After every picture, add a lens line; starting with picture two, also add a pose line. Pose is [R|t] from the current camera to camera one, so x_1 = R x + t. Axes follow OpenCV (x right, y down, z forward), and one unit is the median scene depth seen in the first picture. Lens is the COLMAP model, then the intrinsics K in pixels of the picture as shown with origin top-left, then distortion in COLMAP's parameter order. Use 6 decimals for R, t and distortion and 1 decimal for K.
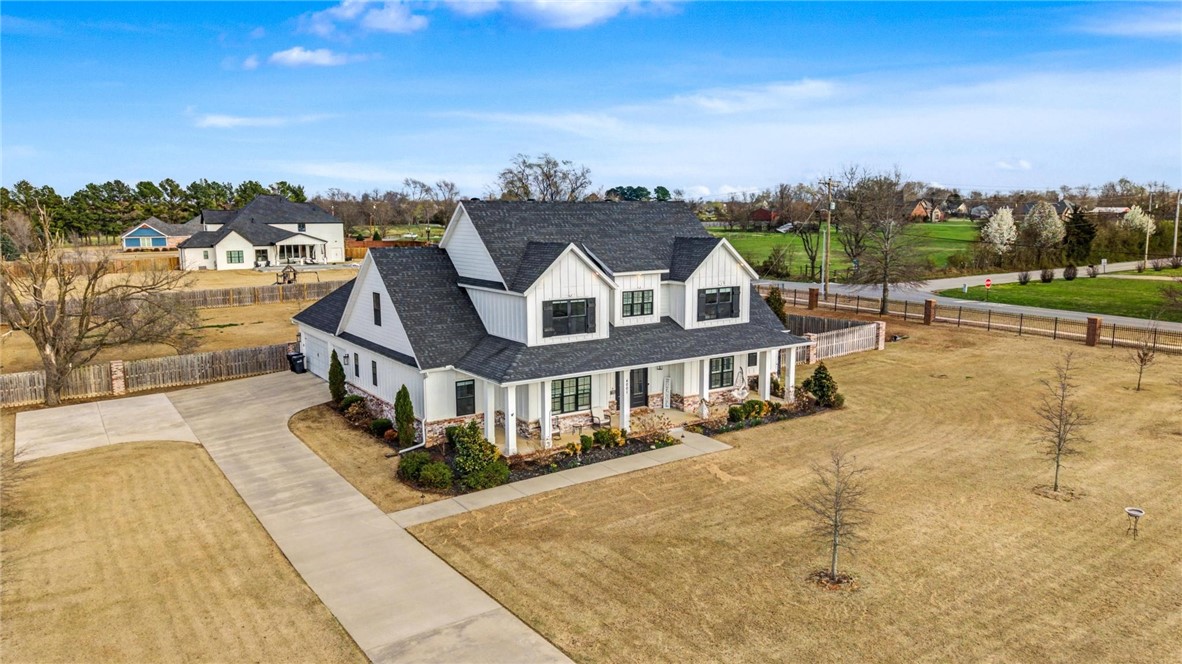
lens RADIAL K [[817.1, 0, 591.0], [0, 817.1, 332.0], [0, 0, 1]] dist [0.053898, -0.145256]
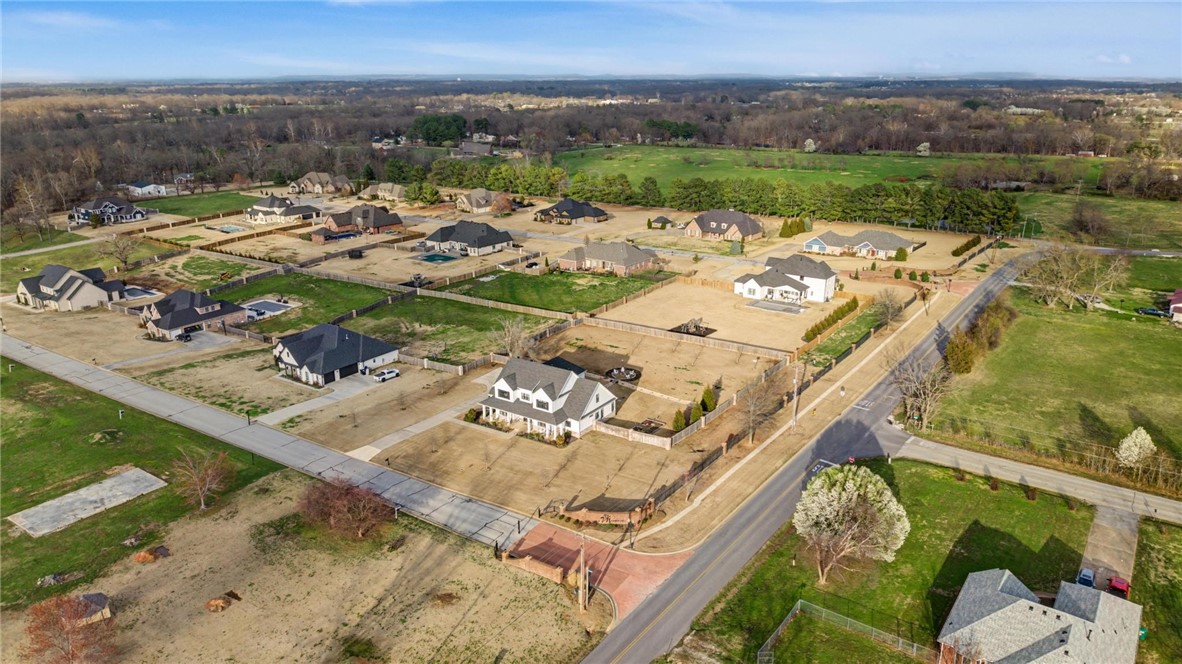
lens RADIAL K [[791.6, 0, 591.0], [0, 791.6, 332.0], [0, 0, 1]] dist [0.058878, -0.082288]
pose [[0.371440, 0.284749, -0.883714, 3.322195], [-0.135590, 0.958241, 0.251772, -1.284506], [0.918503, 0.026305, 0.394538, -0.172142]]
